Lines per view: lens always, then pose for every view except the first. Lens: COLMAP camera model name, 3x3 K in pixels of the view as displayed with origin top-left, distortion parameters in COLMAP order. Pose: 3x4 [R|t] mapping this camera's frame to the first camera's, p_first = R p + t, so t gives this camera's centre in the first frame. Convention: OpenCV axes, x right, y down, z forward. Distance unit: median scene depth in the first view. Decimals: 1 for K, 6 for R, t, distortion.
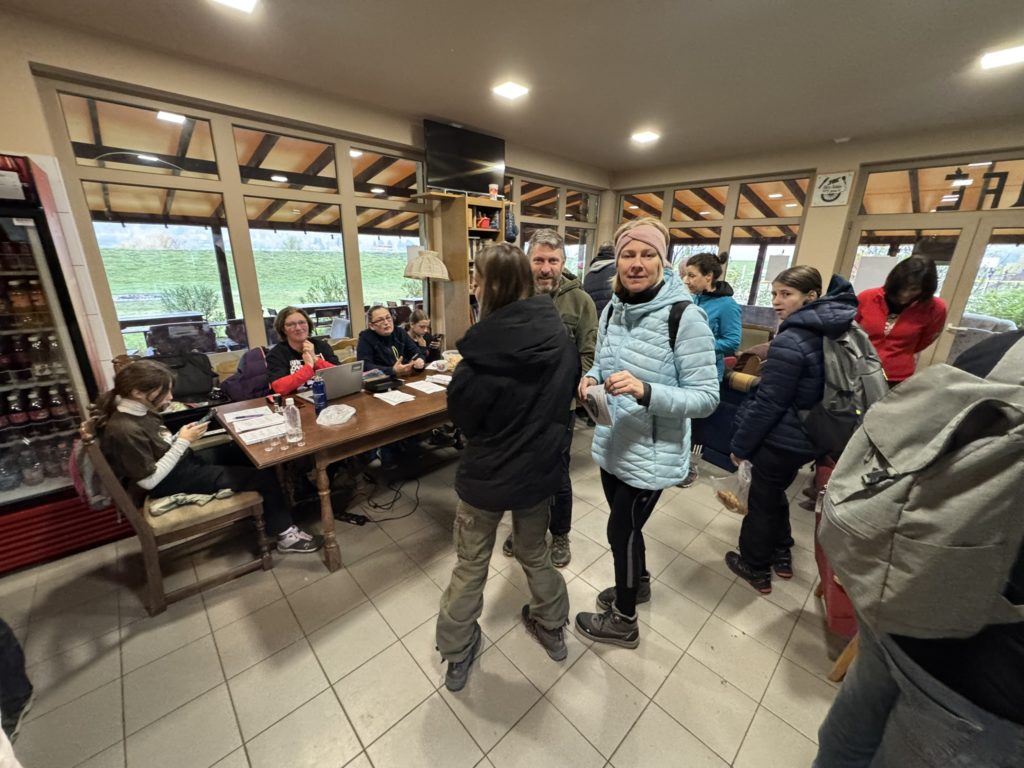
lens RADIAL K [[407.9, 0, 512.0], [0, 407.9, 384.0], [0, 0, 1]] dist [0.000906, 0.000051]
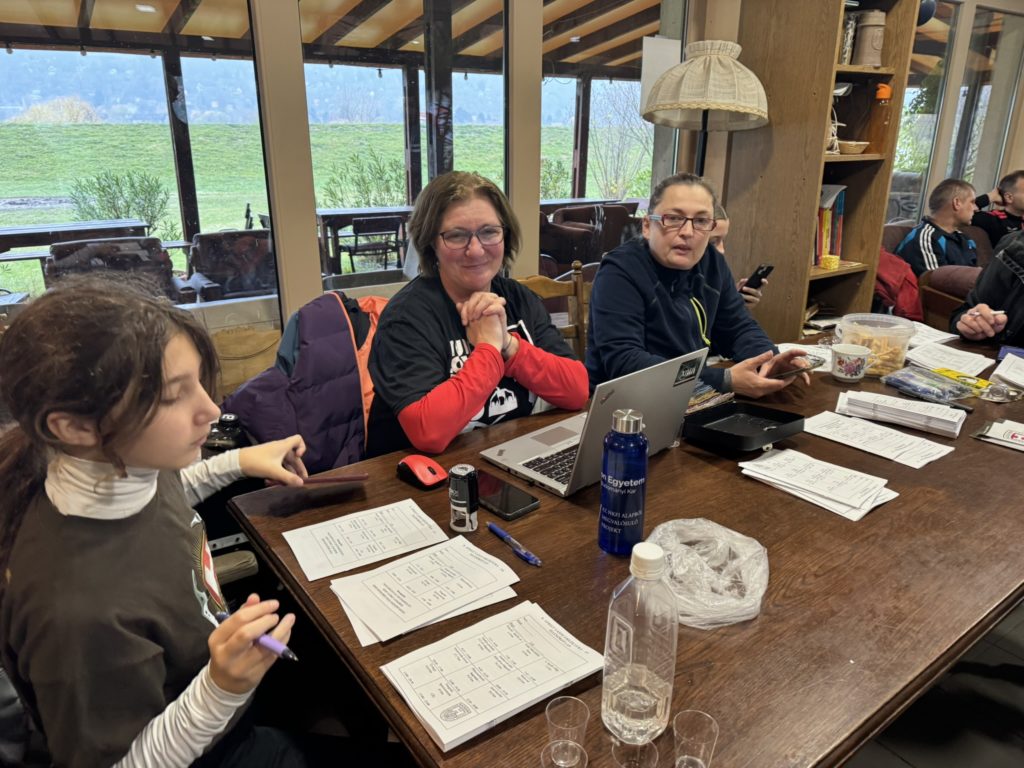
lens RADIAL K [[709.5, 0, 512.0], [0, 709.5, 384.0], [0, 0, 1]] dist [-0.001045, -0.001747]
pose [[0.988425, 0.039048, -0.146596, -0.206551], [-0.034949, 0.998925, 0.030437, -0.020540], [0.147627, -0.024961, 0.988728, 0.232333]]
